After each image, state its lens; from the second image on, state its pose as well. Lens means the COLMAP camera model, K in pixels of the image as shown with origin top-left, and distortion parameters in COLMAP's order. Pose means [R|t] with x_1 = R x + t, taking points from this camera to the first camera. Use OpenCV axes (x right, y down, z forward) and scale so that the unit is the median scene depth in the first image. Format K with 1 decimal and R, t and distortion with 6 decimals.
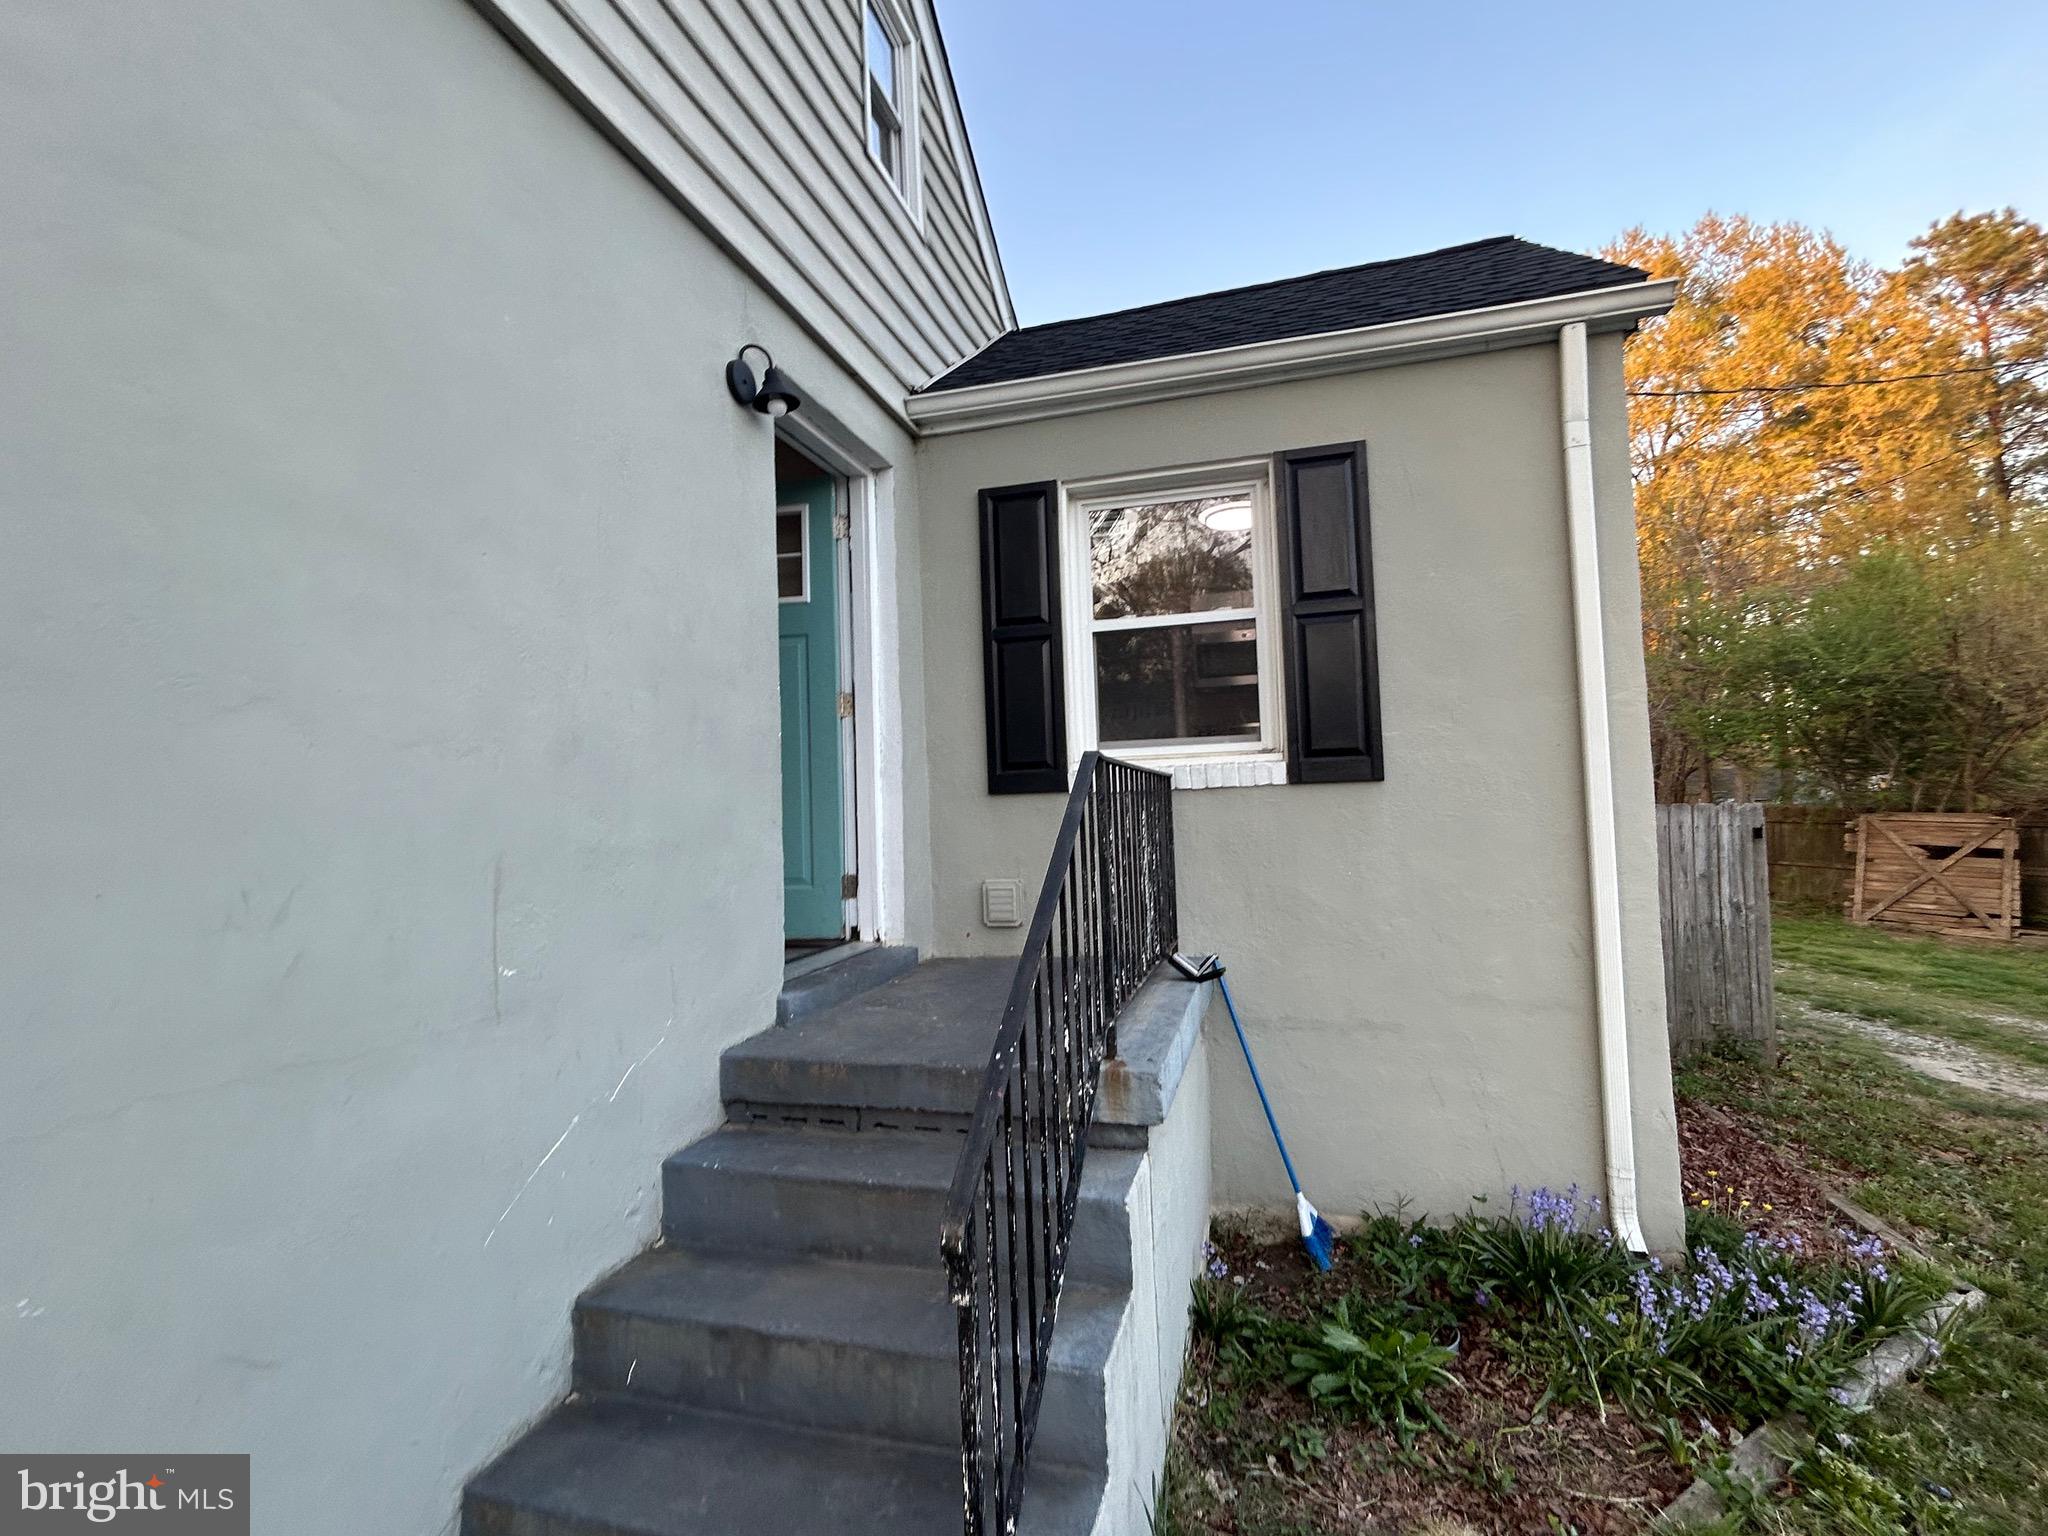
lens RADIAL K [[926.0, 0, 1025.2], [0, 926.0, 769.3], [0, 0, 1]] dist [0.000085, 0.001861]
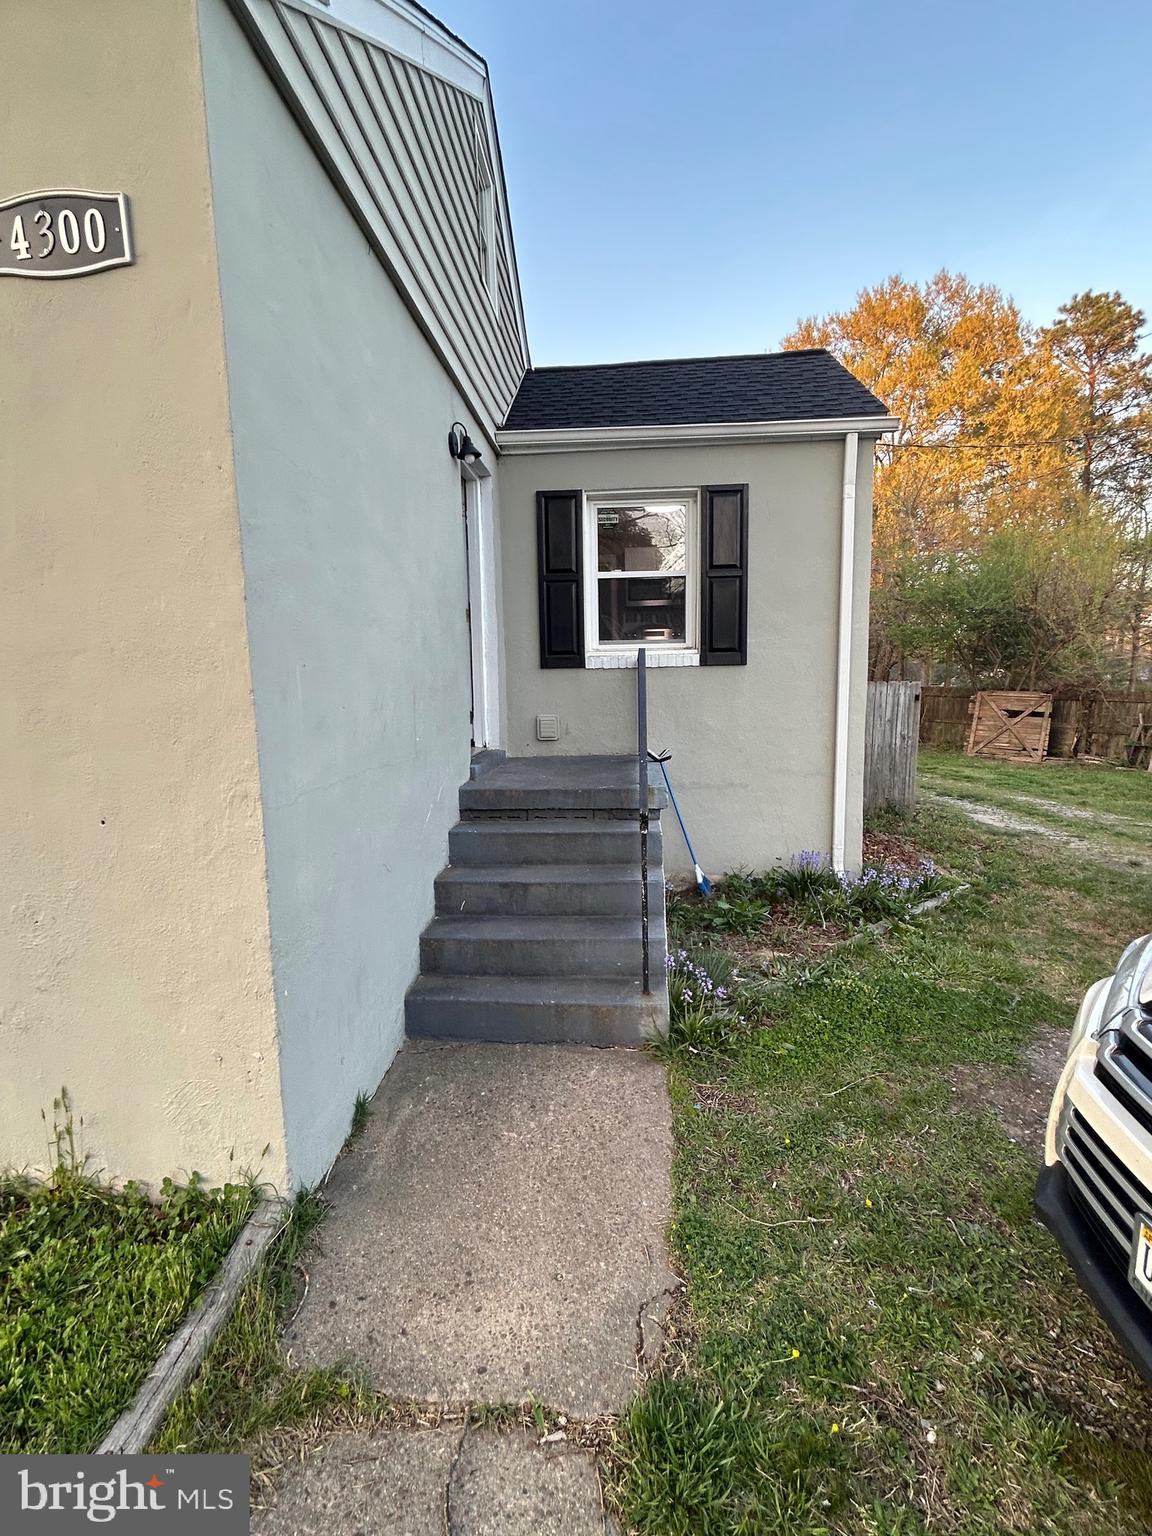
lens RADIAL K [[694.5, 0, 579.4], [0, 694.5, 771.2], [0, 0, 1]] dist [0.000085, 0.001861]
pose [[0.979940, -0.009893, 0.199049, -0.237864], [-0.023342, 0.986196, 0.163931, 0.001414], [-0.197923, -0.165289, 0.966181, -0.368343]]
